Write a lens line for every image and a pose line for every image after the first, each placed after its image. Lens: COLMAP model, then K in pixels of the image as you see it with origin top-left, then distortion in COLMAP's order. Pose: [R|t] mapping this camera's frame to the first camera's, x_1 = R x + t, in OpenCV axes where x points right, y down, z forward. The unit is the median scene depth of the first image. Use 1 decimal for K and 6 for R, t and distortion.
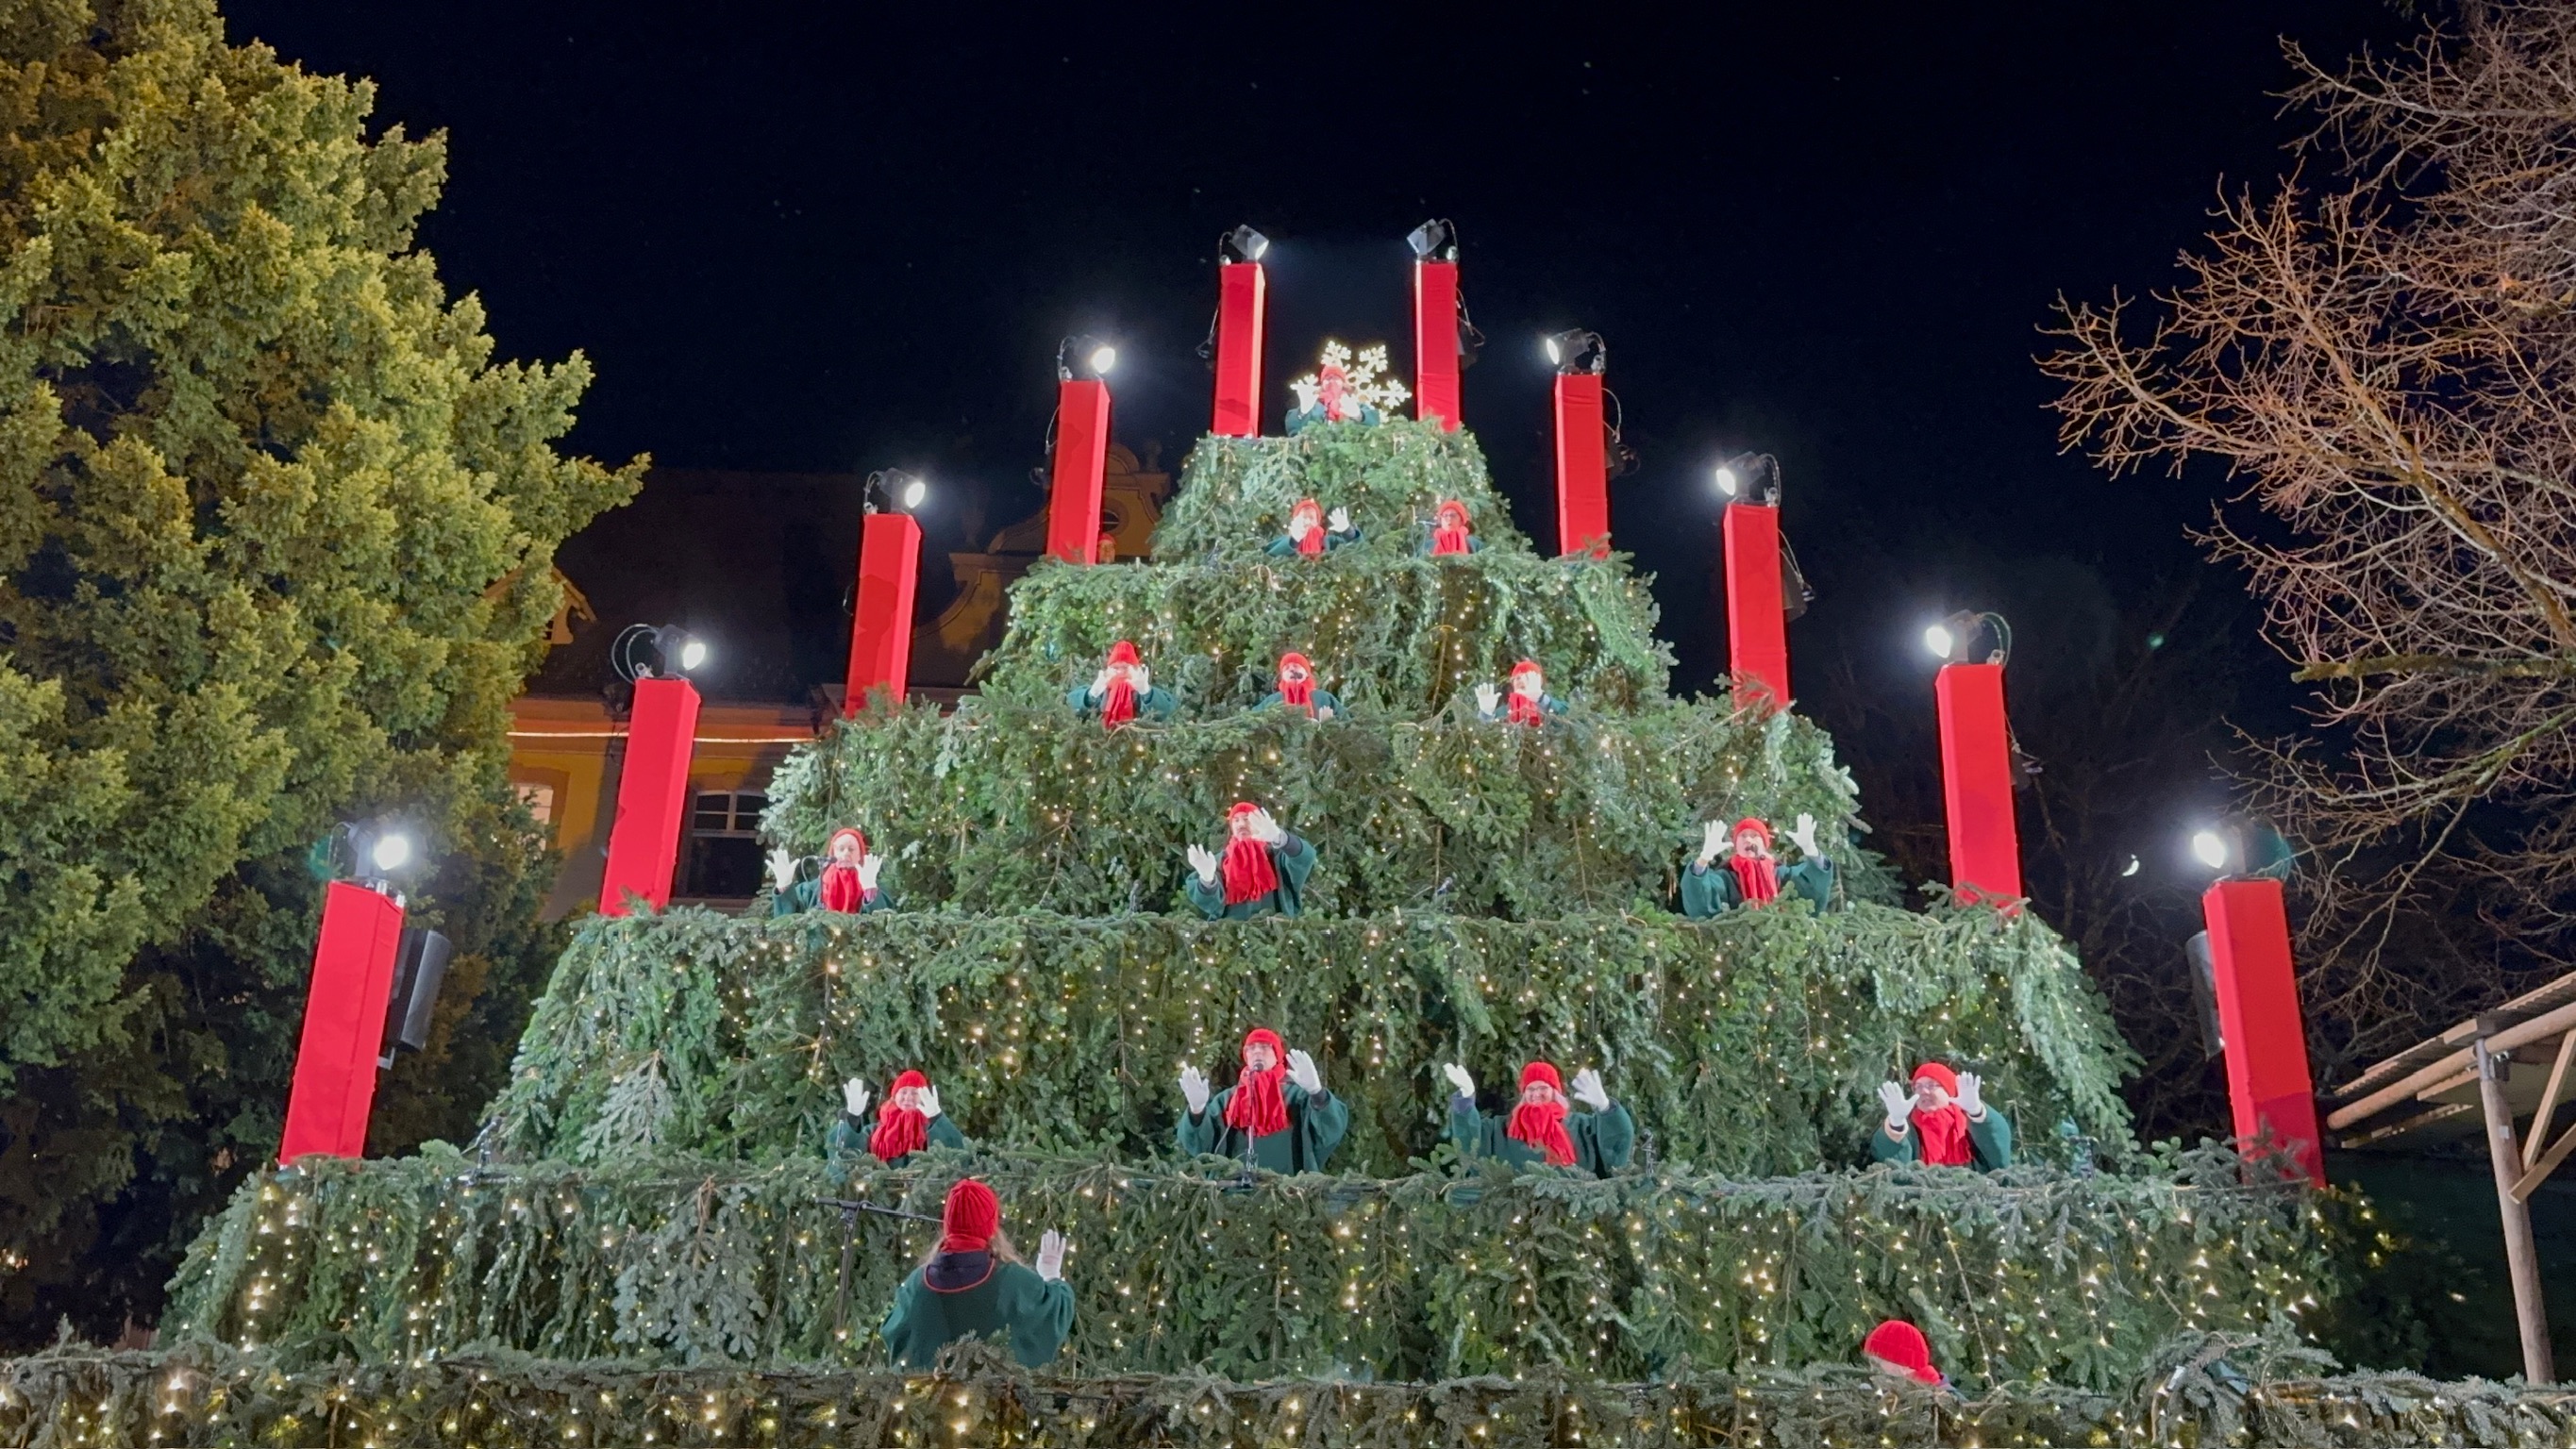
lens RADIAL K [[2106.1, 0, 1277.7], [0, 2106.1, 719.7], [0, 0, 1]] dist [0.056594, -0.000007]
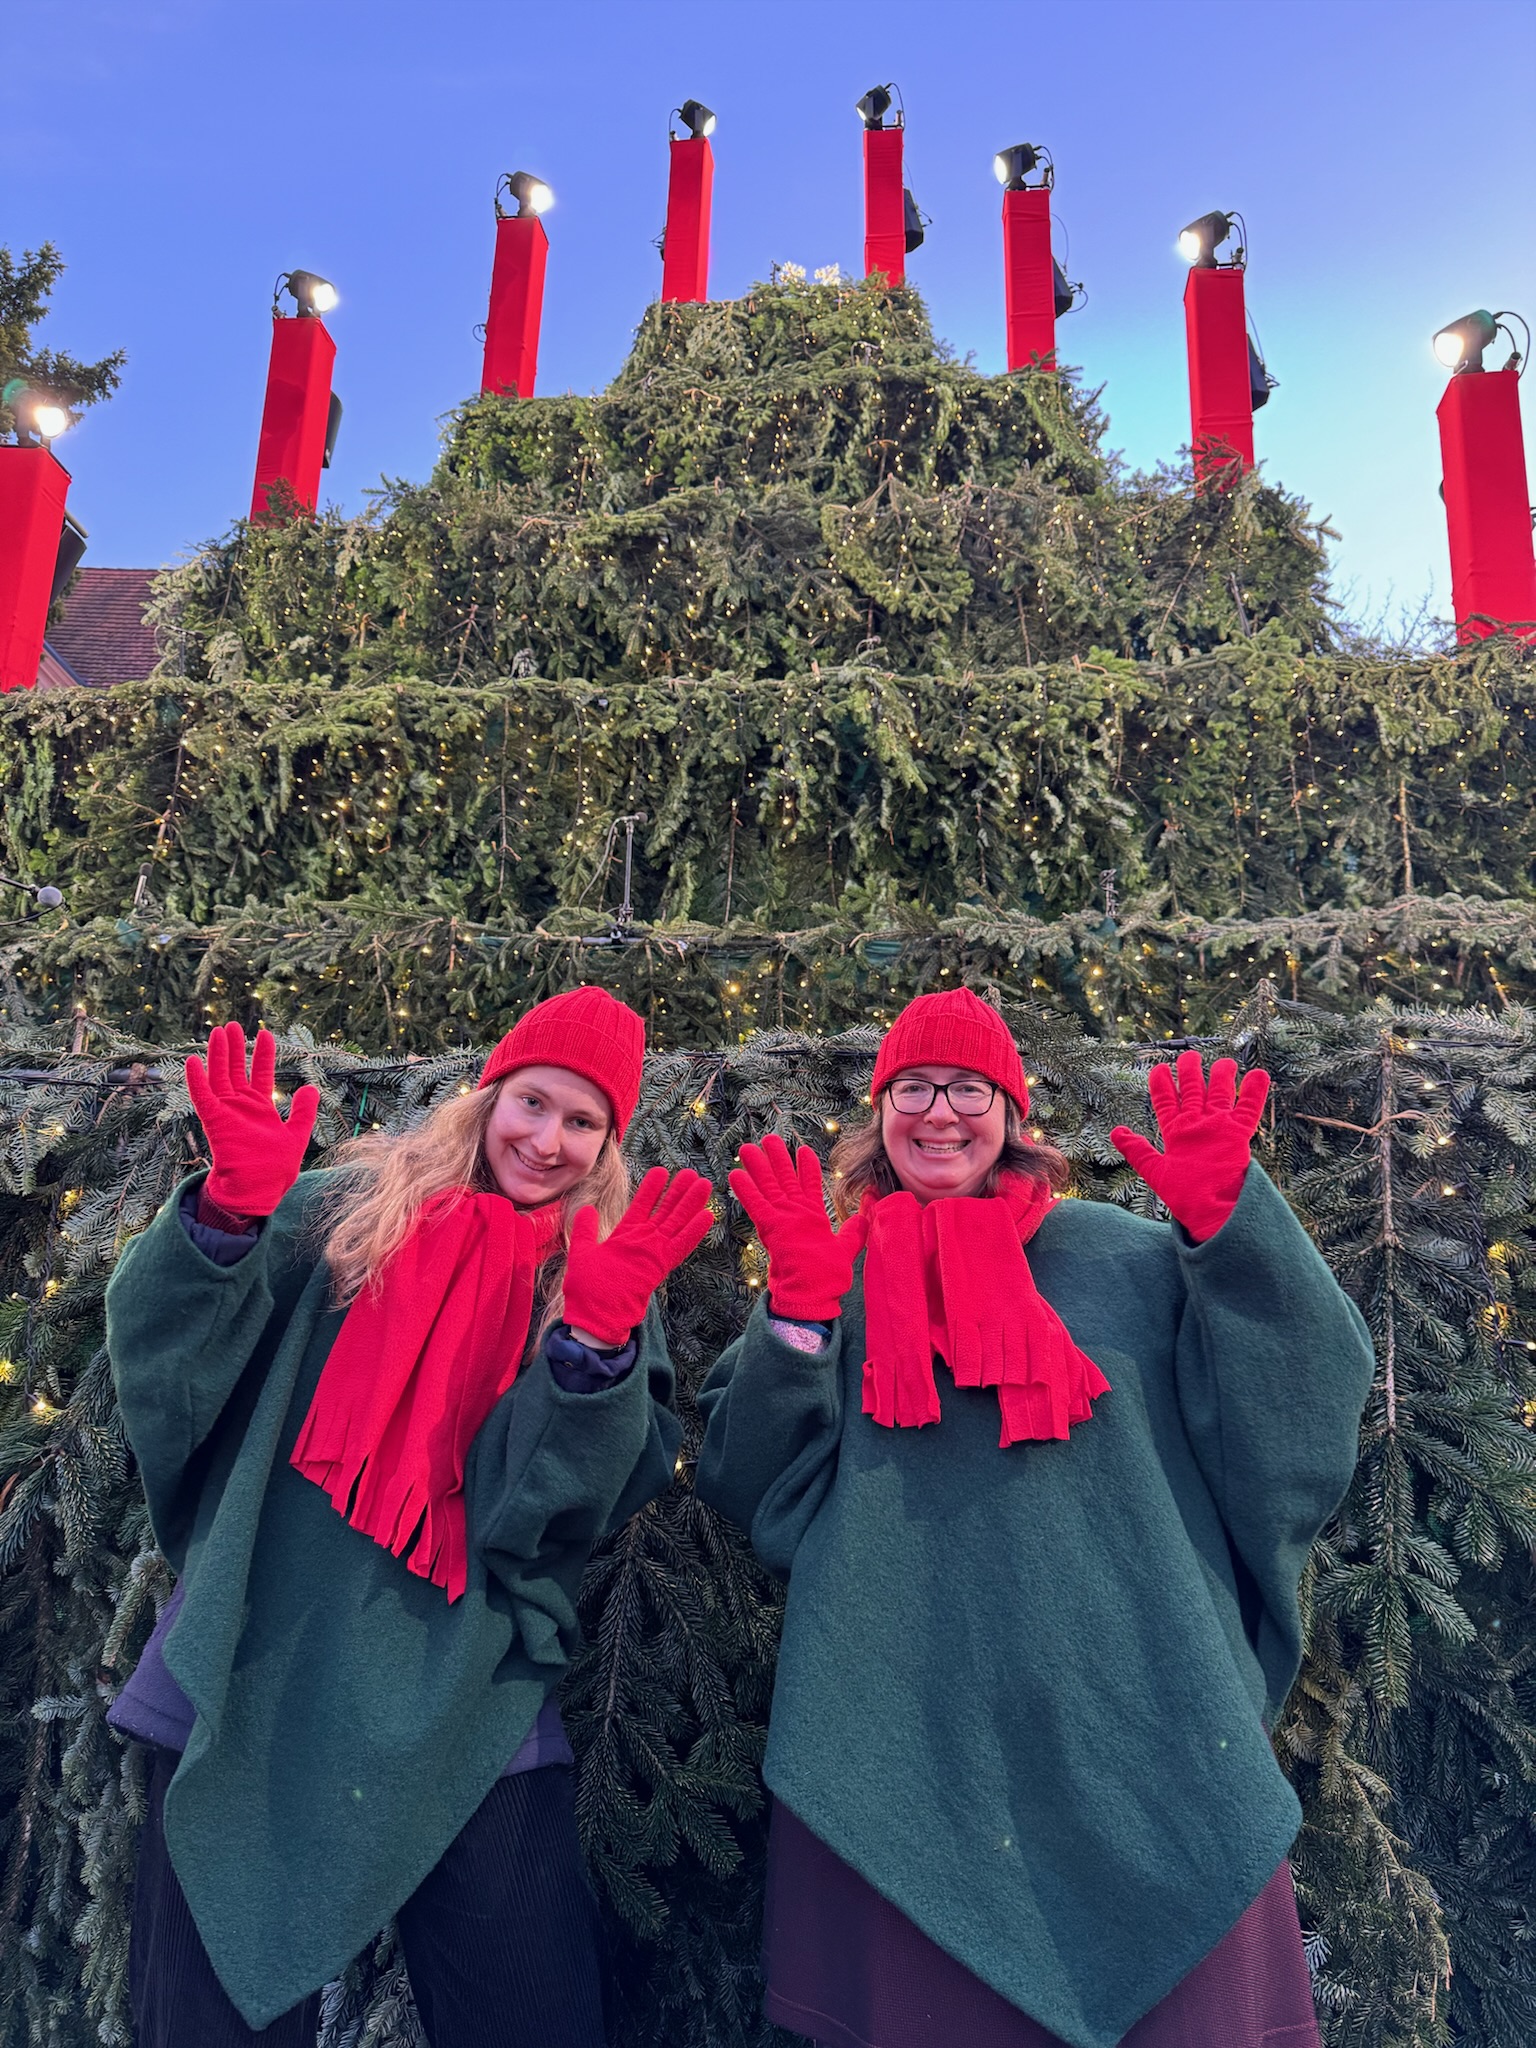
lens RADIAL K [[1436.3, 0, 769.0], [0, 1436.3, 1027.2], [0, 0, 1]] dist [-0.001545, -0.018089]
pose [[0.999747, -0.002275, -0.022397, 0.050906], [0.005537, 0.989167, 0.146693, 0.152994], [0.021821, -0.146780, 0.988928, 0.394925]]
